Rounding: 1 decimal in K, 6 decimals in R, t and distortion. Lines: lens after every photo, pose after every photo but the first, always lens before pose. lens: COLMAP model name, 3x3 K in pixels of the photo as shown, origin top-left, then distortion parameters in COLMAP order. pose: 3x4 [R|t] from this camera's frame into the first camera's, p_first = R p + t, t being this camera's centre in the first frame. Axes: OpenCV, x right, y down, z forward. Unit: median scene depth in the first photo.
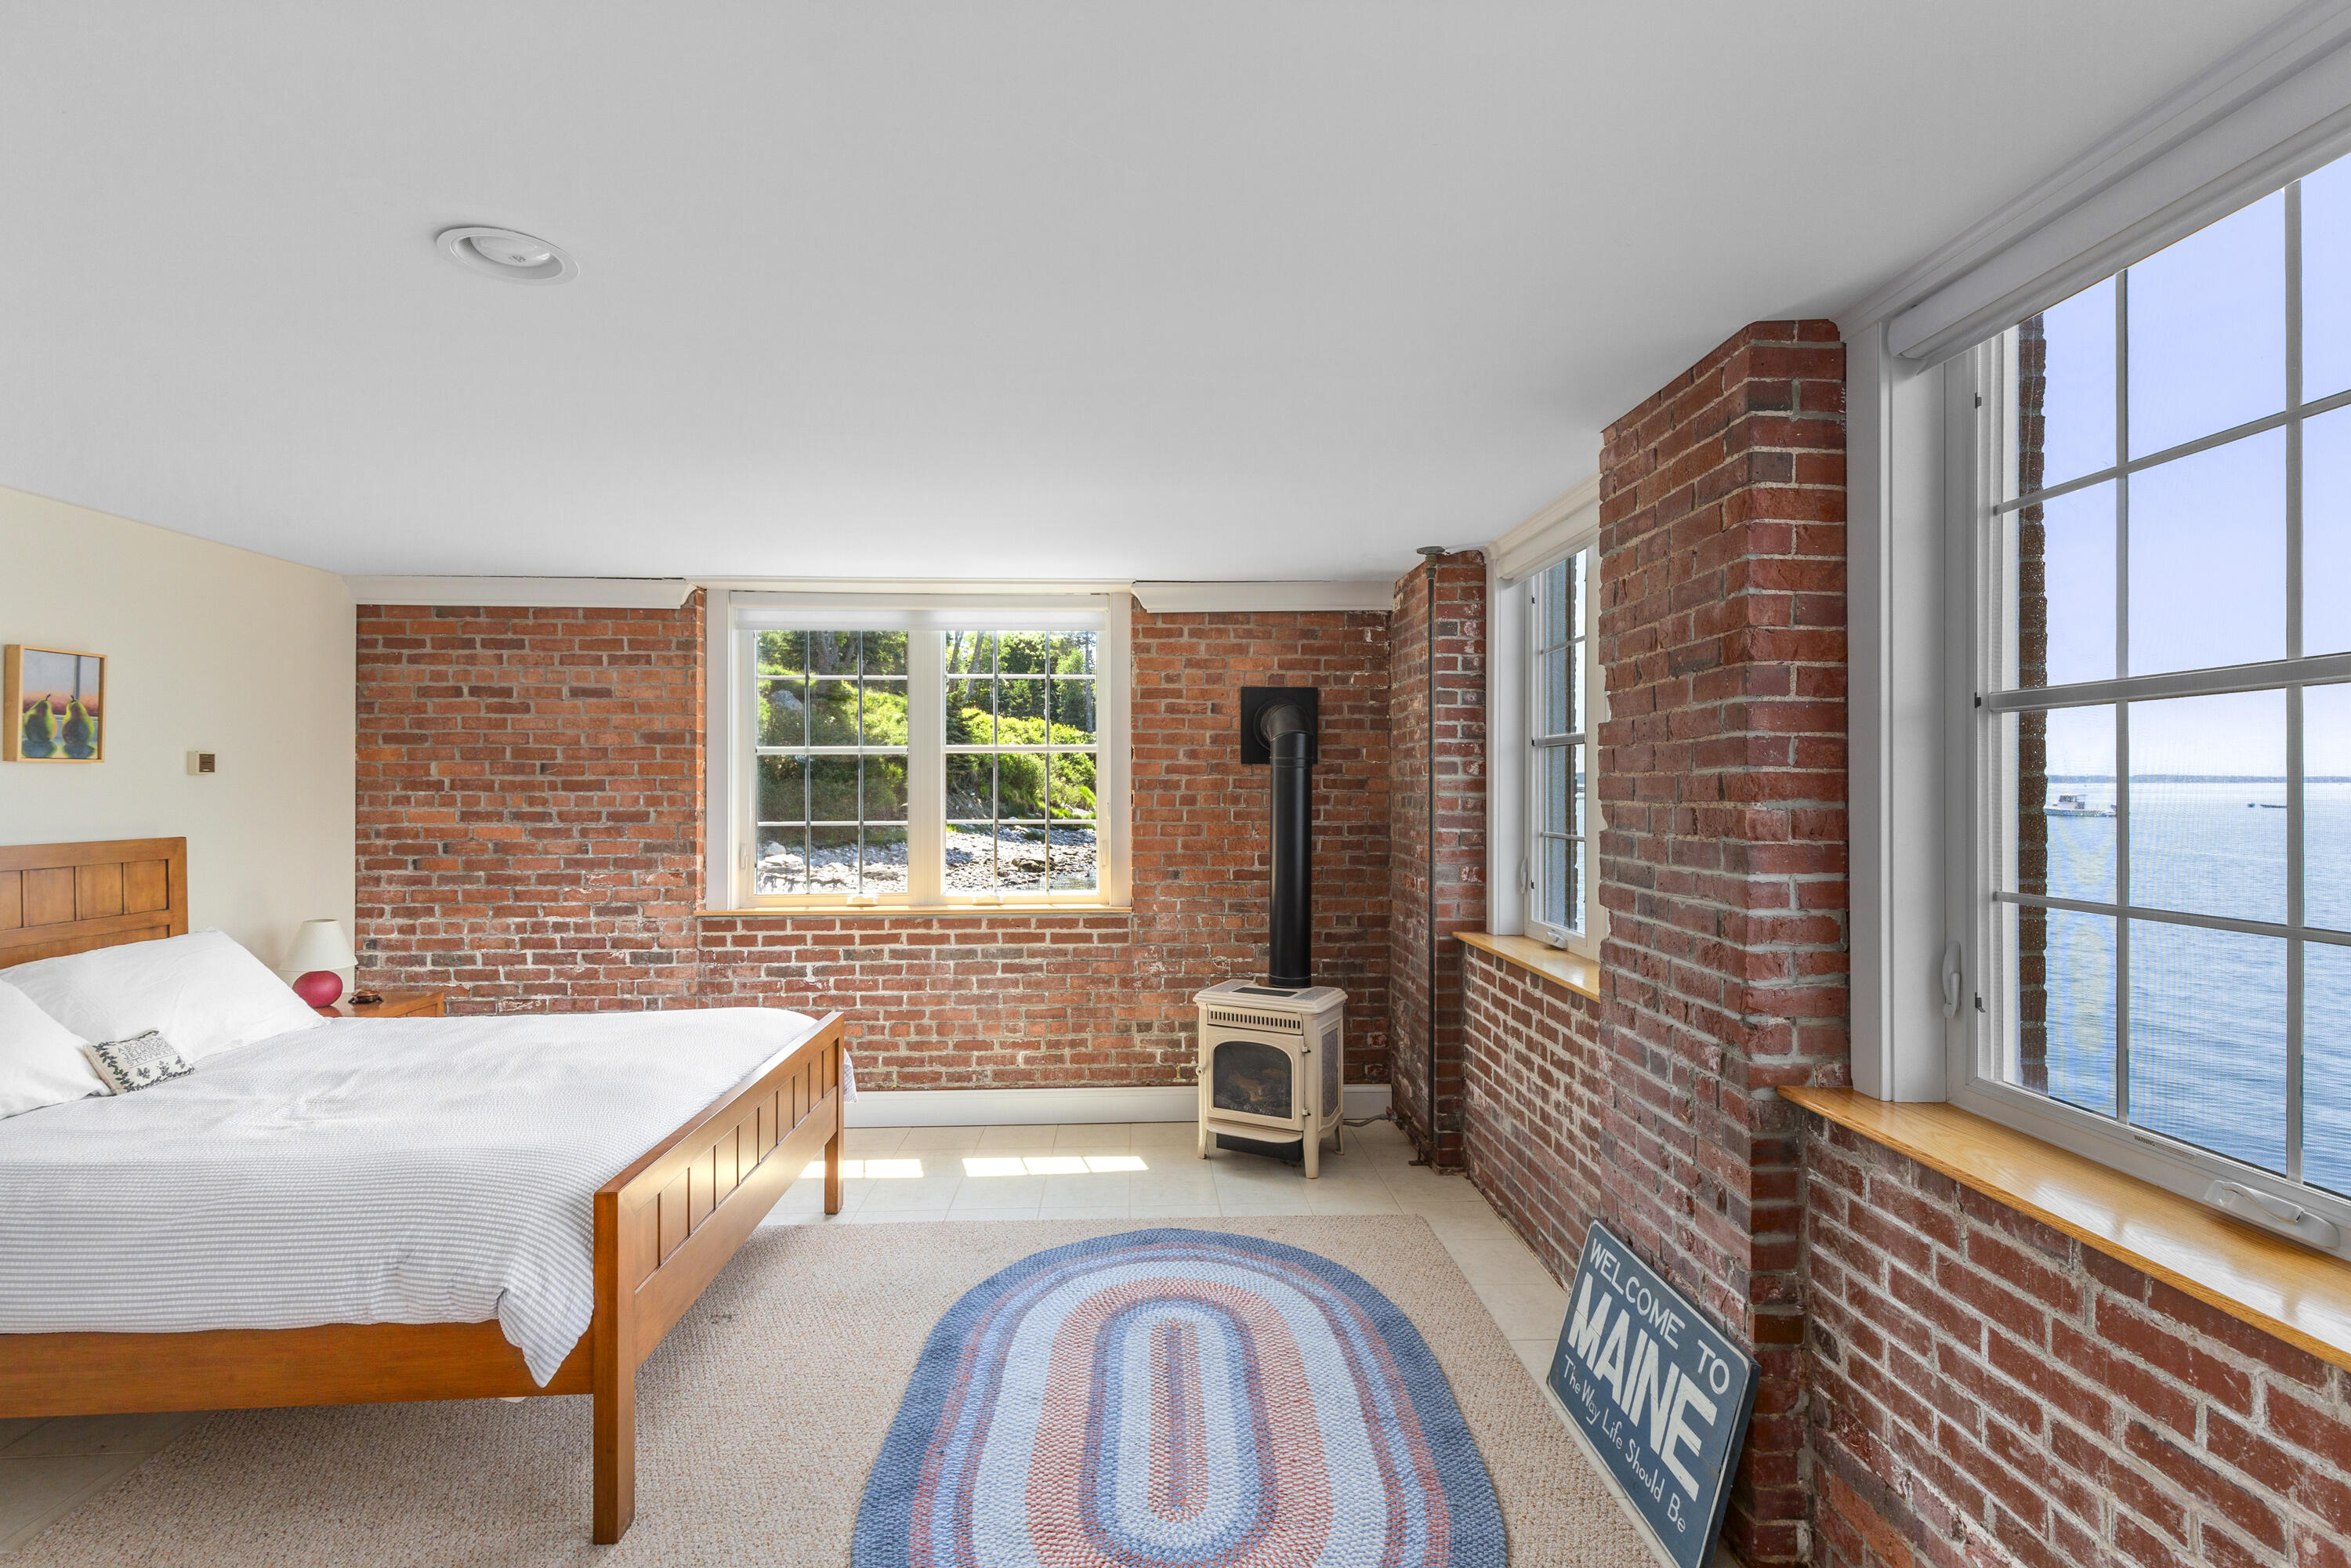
lens RADIAL K [[1070.3, 0, 1174.2], [0, 1070.3, 784.4], [0, 0, 1]] dist [0.006307, 0.000279]
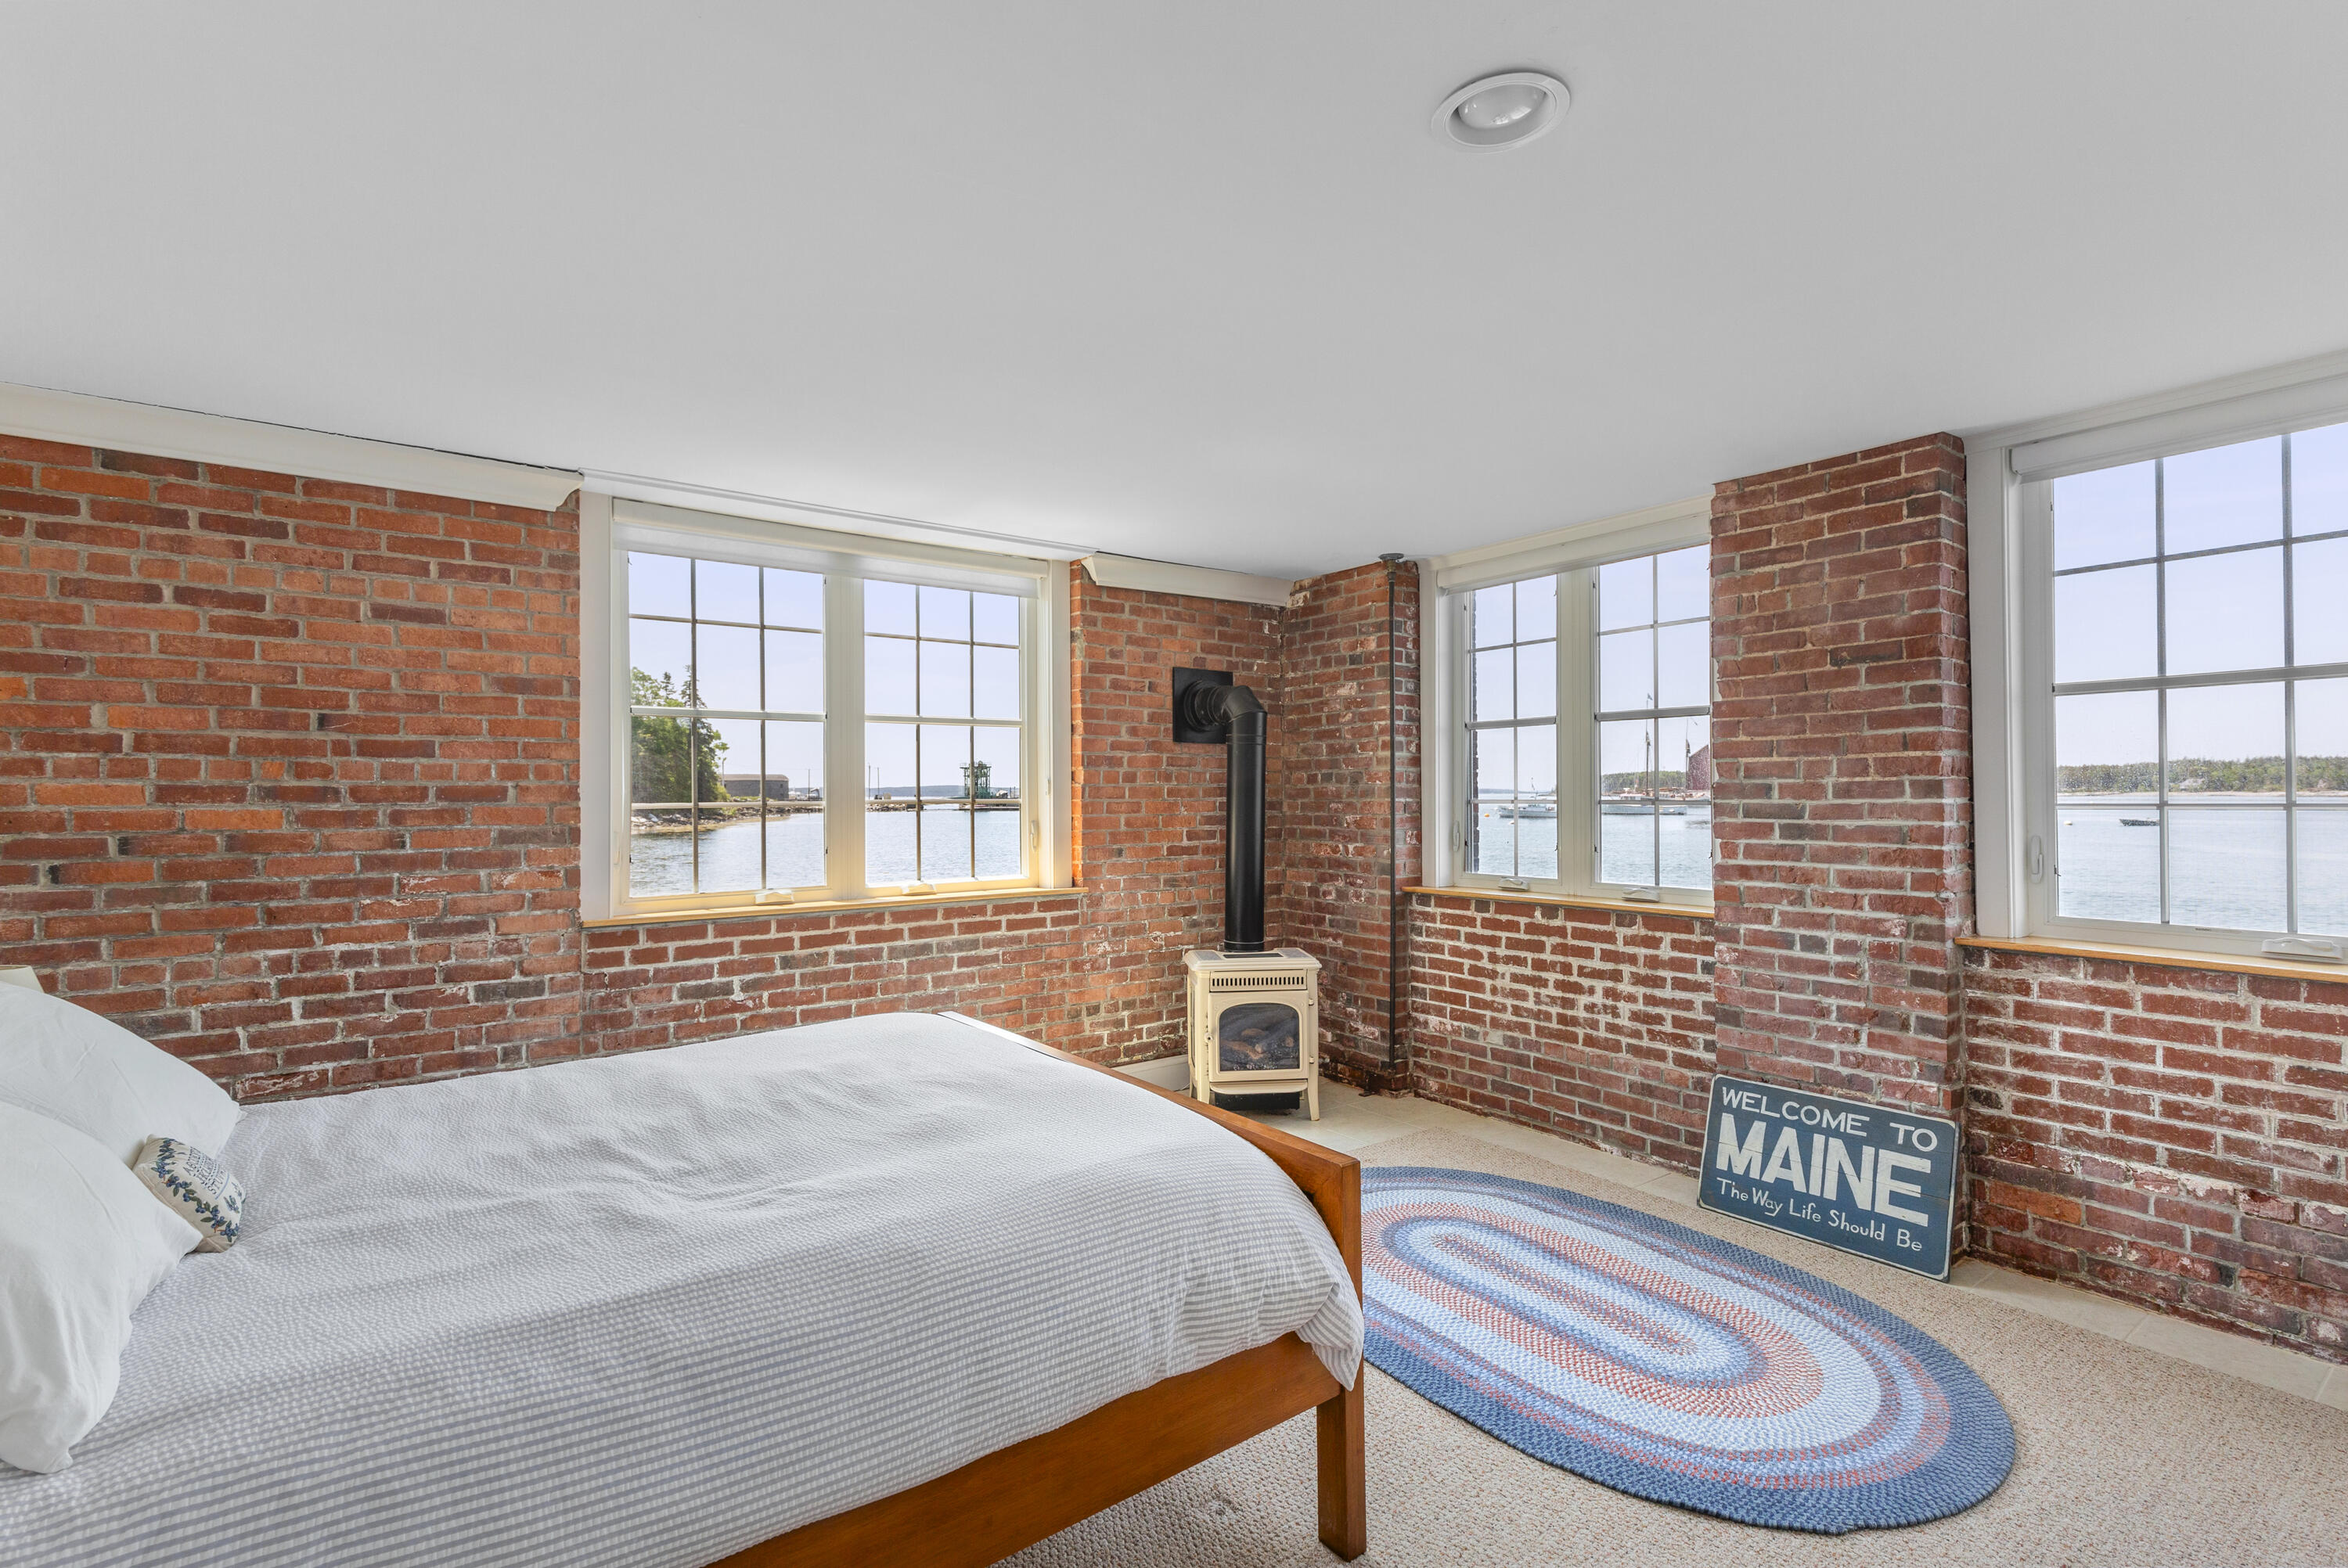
lens RADIAL K [[1068.8, 0, 1179.1], [0, 1068.8, 788.6], [0, 0, 1]] dist [0.006307, 0.000279]
pose [[0.830434, 0.000294, 0.557117, -0.519815], [0.003833, 0.999973, -0.006242, 0.032831], [-0.557104, 0.007319, 0.830410, 0.153003]]
